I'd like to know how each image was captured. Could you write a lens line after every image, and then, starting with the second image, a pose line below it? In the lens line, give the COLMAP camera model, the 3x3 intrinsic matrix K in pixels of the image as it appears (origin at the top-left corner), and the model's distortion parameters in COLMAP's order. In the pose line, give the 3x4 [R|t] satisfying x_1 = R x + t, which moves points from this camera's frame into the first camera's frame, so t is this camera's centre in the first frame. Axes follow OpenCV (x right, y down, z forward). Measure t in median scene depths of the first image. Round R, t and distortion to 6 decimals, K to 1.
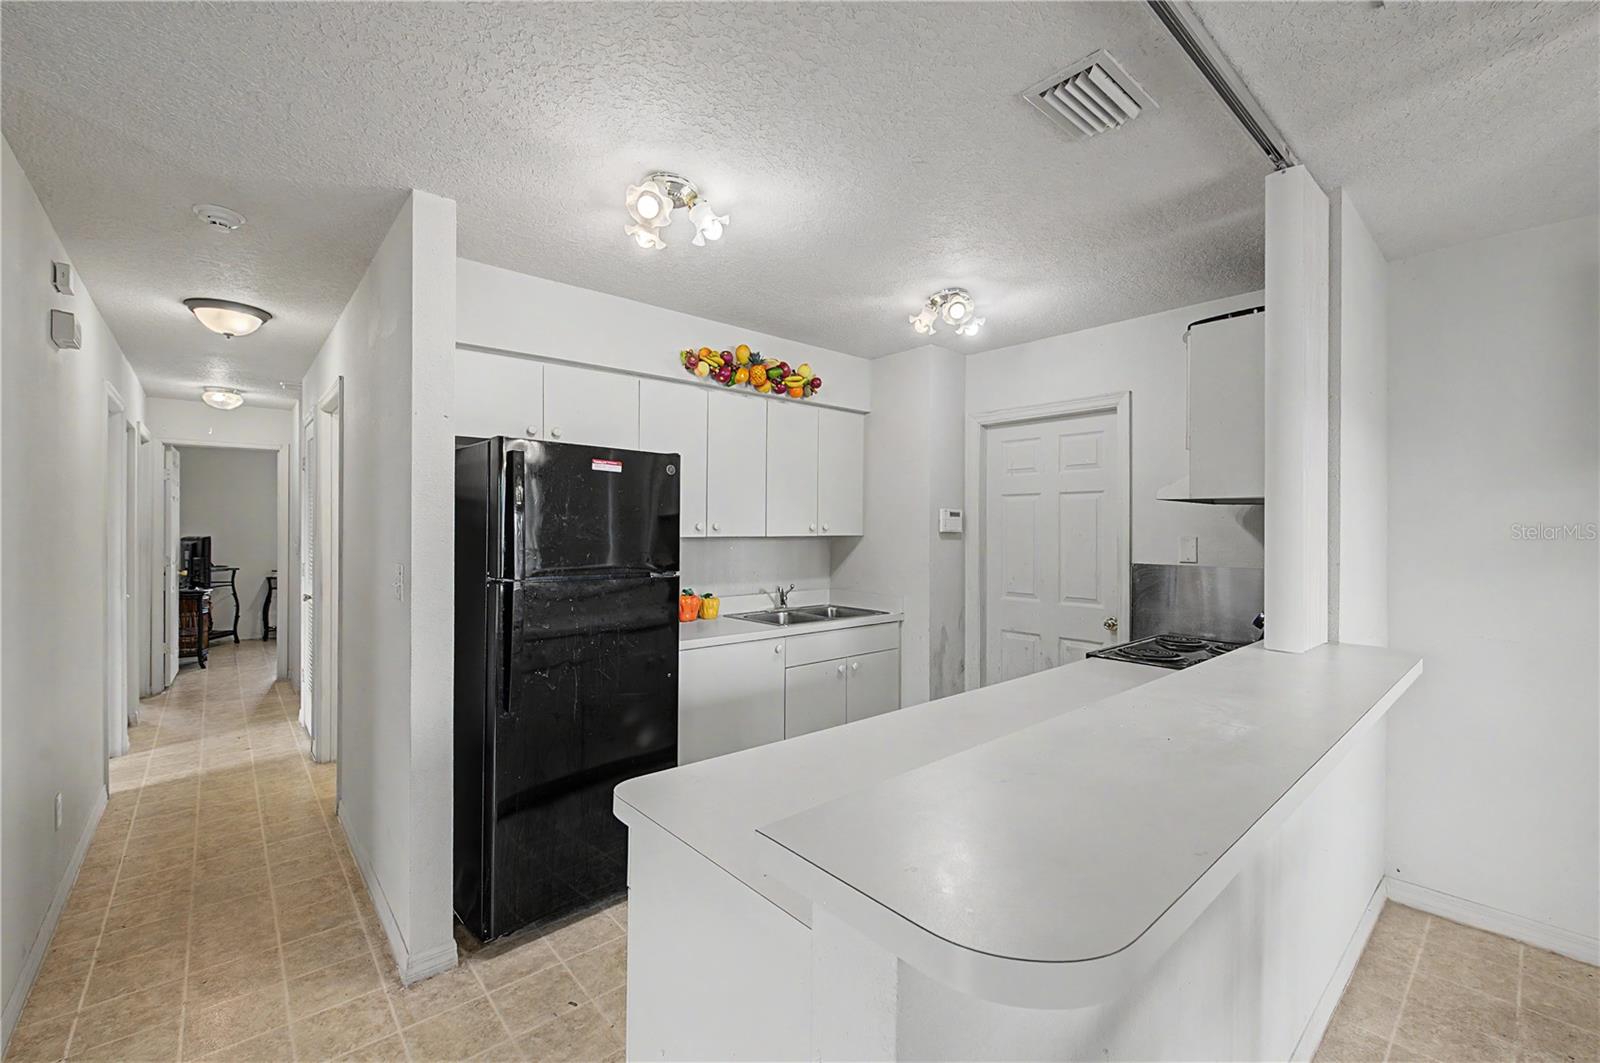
lens RADIAL K [[678.4, 0, 791.8], [0, 678.4, 536.3], [0, 0, 1]] dist [0.001142, -0.000815]
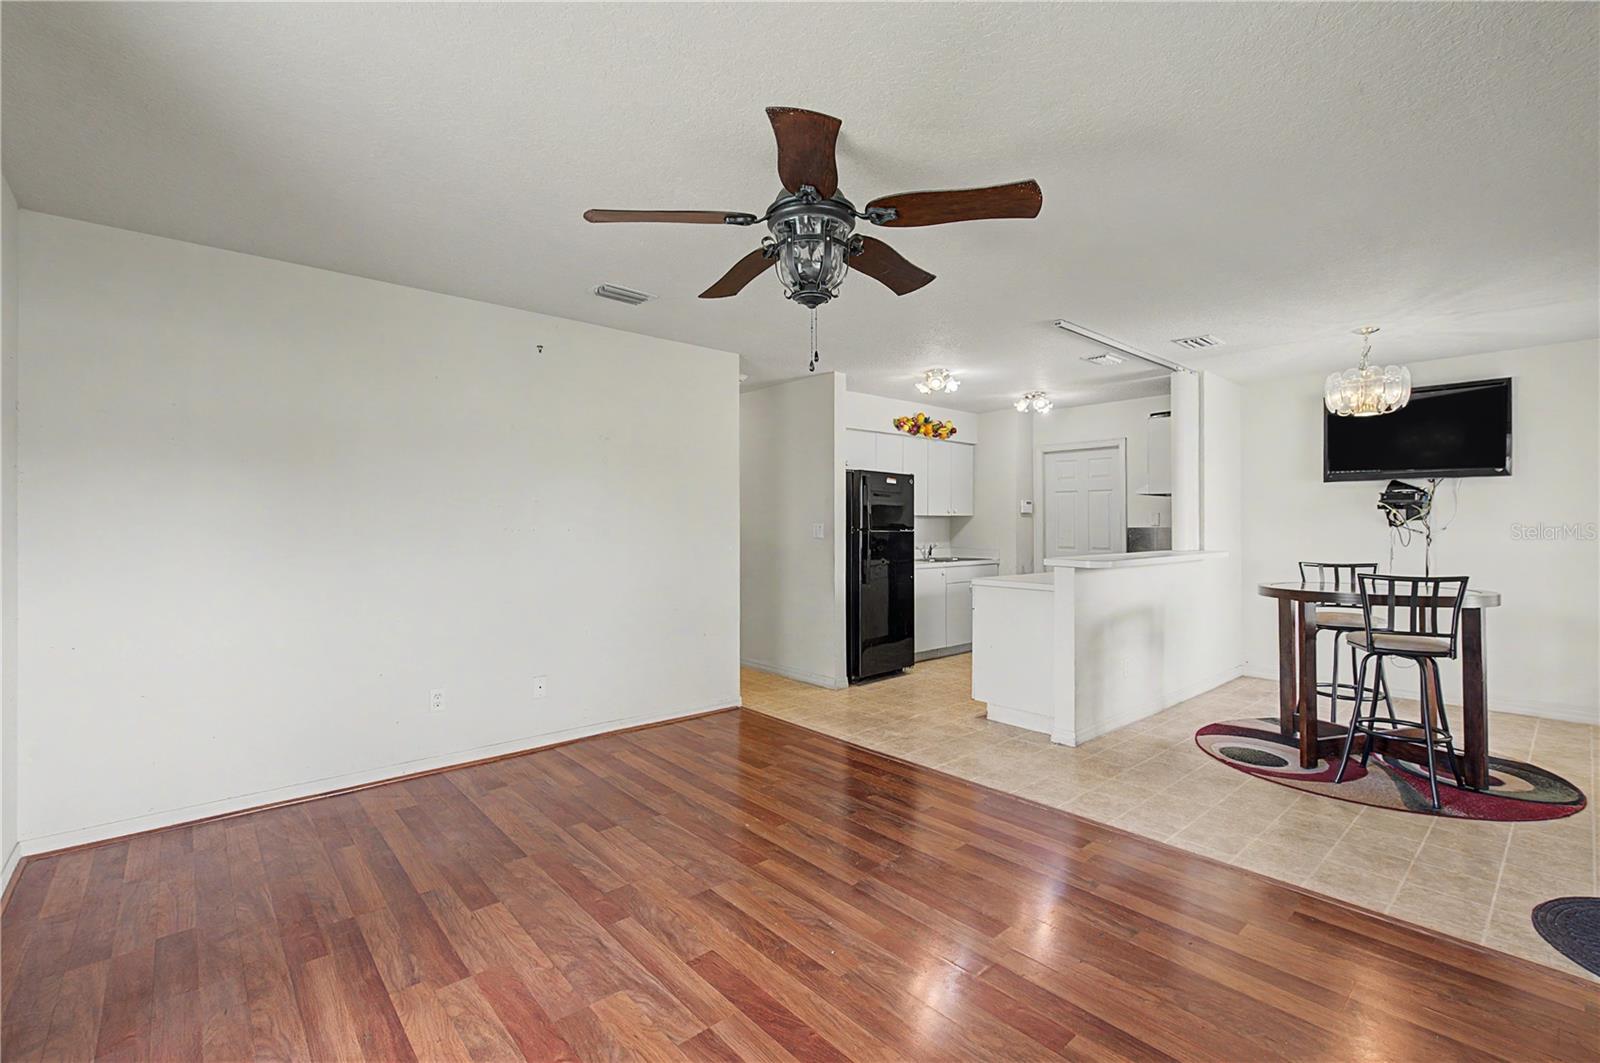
lens RADIAL K [[708.1, 0, 791.9], [0, 708.1, 532.2], [0, 0, 1]] dist [0.004204, -0.000100]
pose [[0.999961, -0.006486, 0.006071, -0.427944], [0.006495, 0.999978, -0.001323, 0.046759], [-0.006062, 0.001363, 0.999981, -0.929627]]
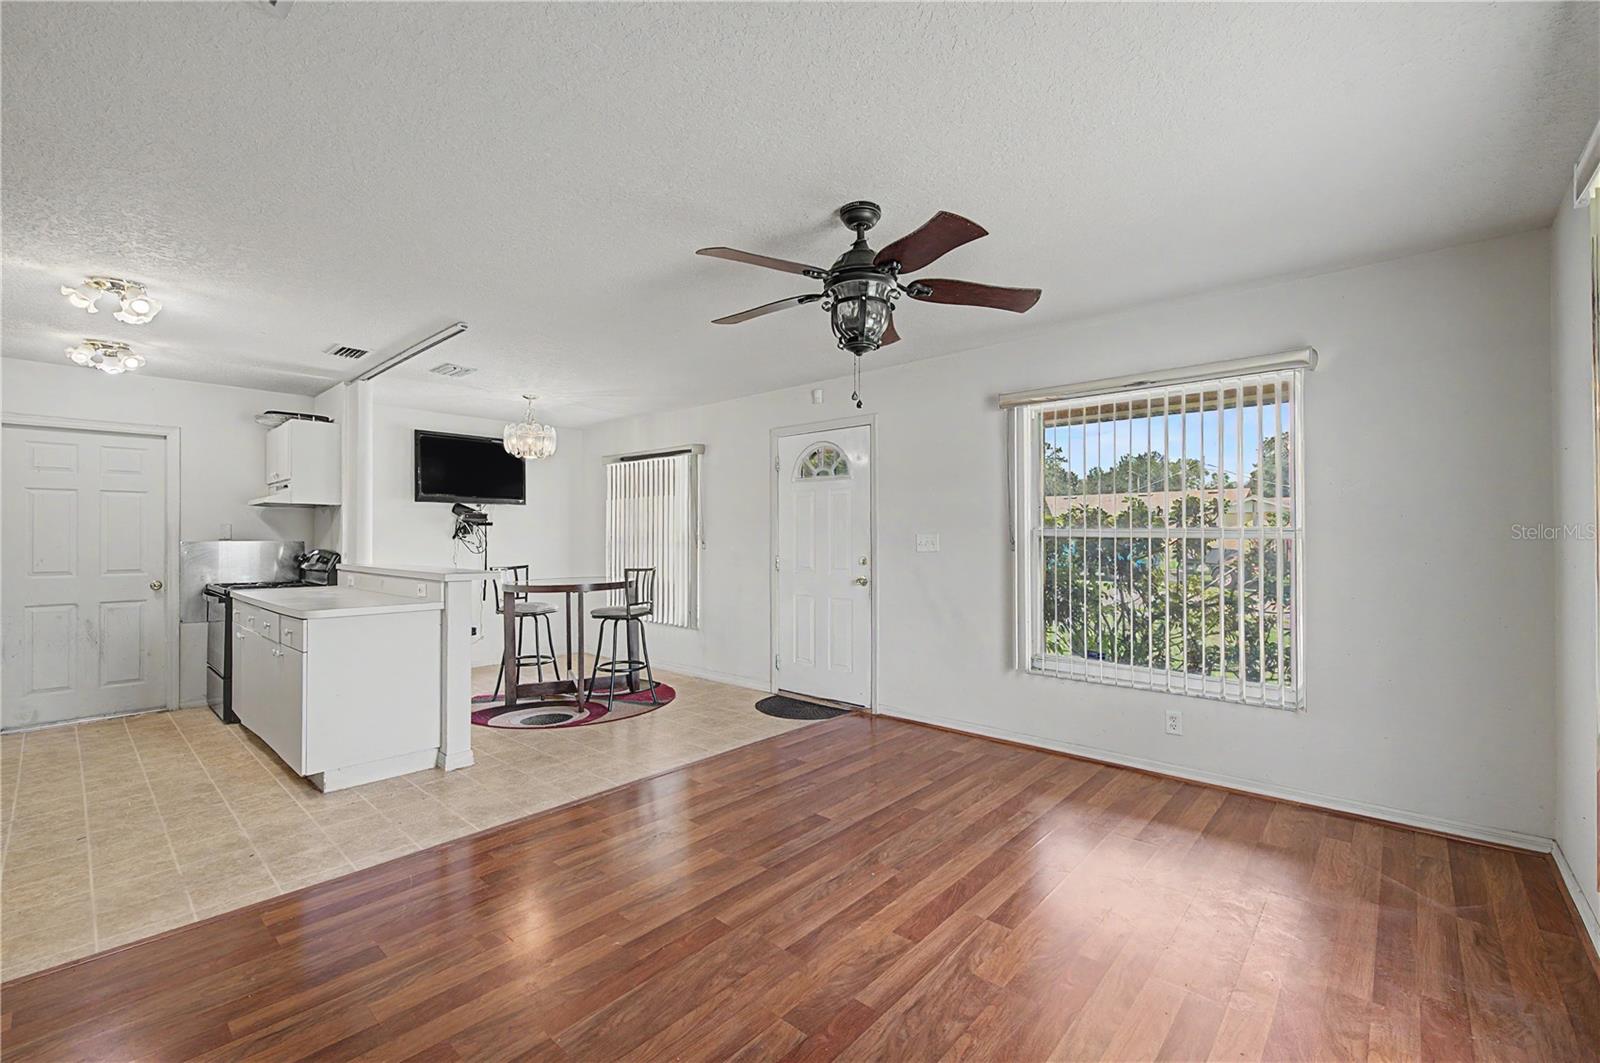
lens RADIAL K [[678.4, 0, 807.9], [0, 678.4, 534.5], [0, 0, 1]] dist [0.001142, -0.000815]
pose [[-0.134873, -0.002314, 0.990860, -1.100215], [0.015305, 0.999873, 0.004418, 0.035989], [-0.990745, 0.015761, -0.134821, -0.167021]]
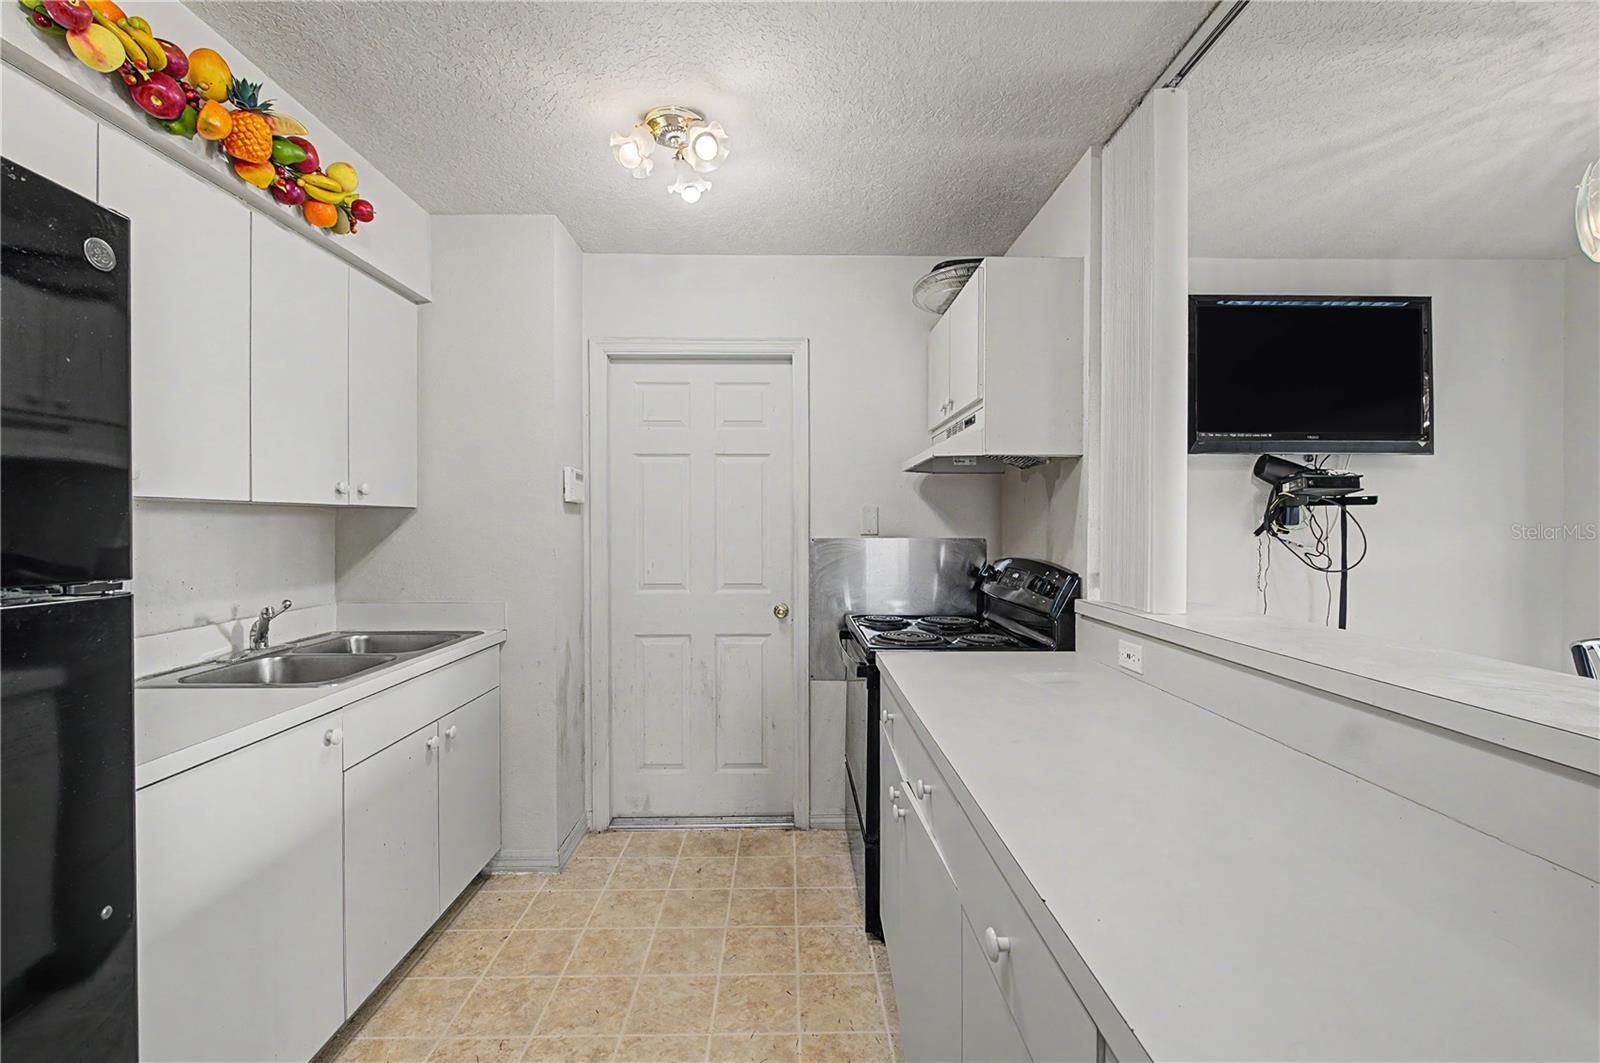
lens RADIAL K [[678.4, 0, 807.1], [0, 678.4, 534.6], [0, 0, 1]] dist [0.001142, -0.000815]
pose [[0.633774, -0.012702, 0.773414, -0.163884], [0.015029, 0.999879, 0.004106, 0.029324], [-0.773373, 0.009021, 0.633888, 0.417421]]
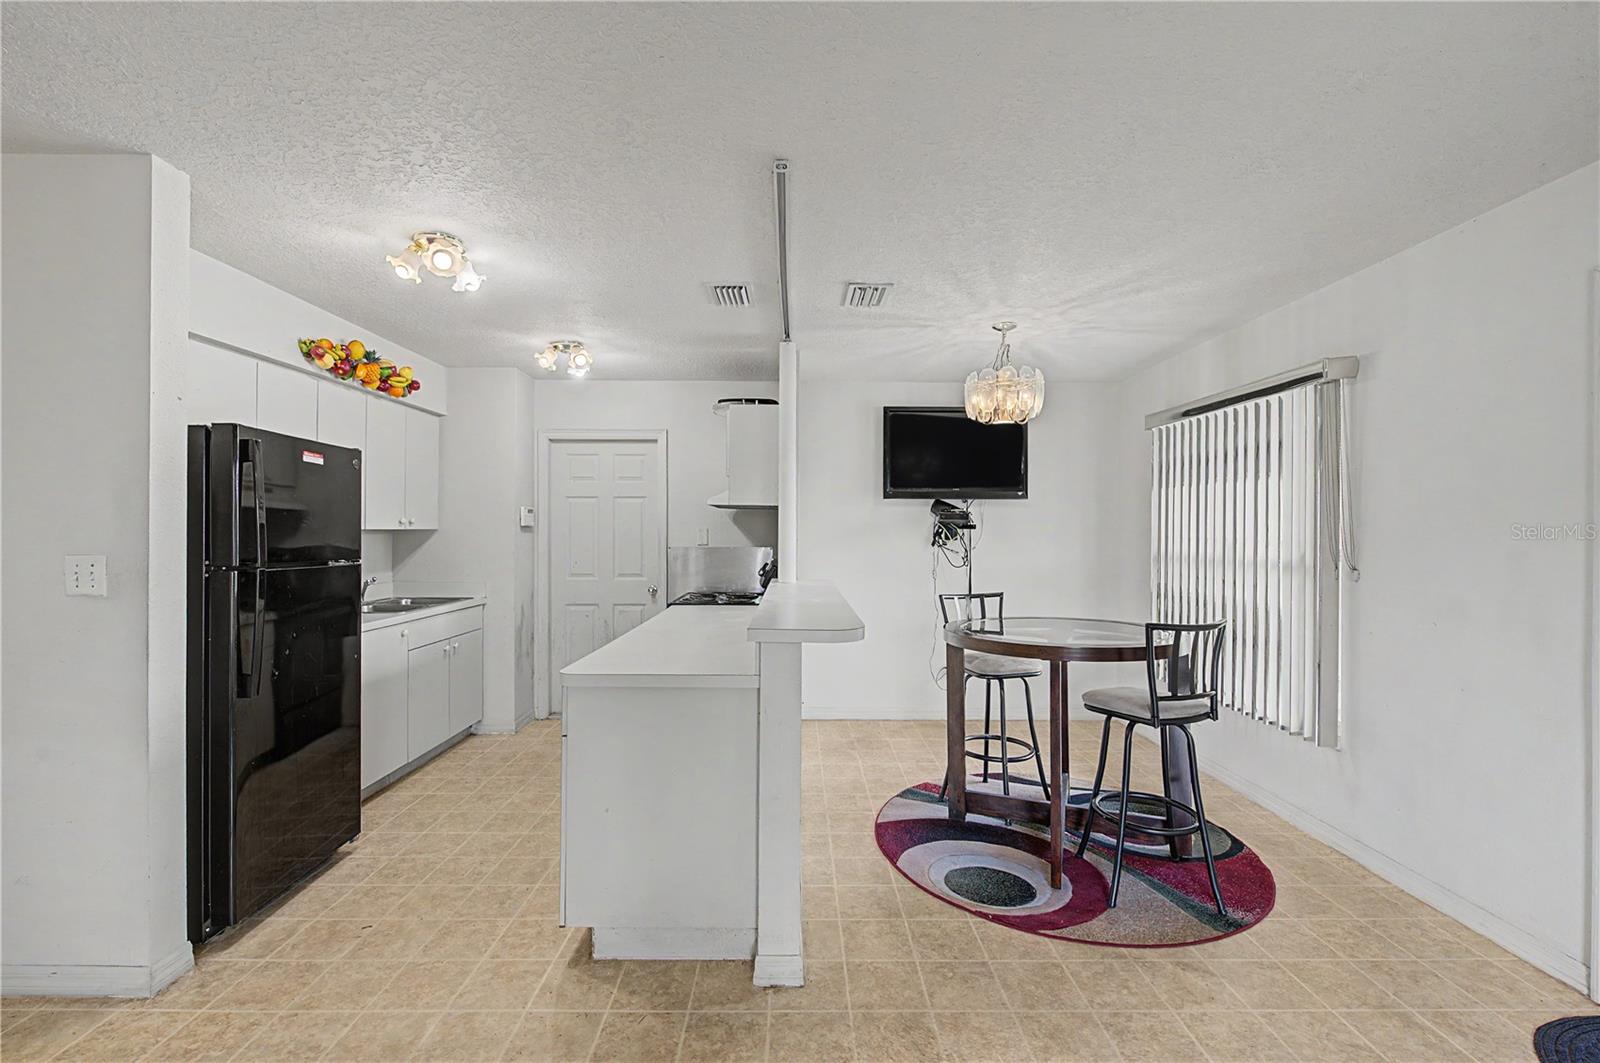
lens RADIAL K [[678.4, 0, 797.7], [0, 678.4, 530.5], [0, 0, 1]] dist [0.001142, -0.000815]
pose [[0.648541, -0.002315, 0.761176, -0.404805], [0.009926, 0.999936, -0.005416, 0.014139], [-0.761115, 0.011067, 0.648522, -0.156409]]
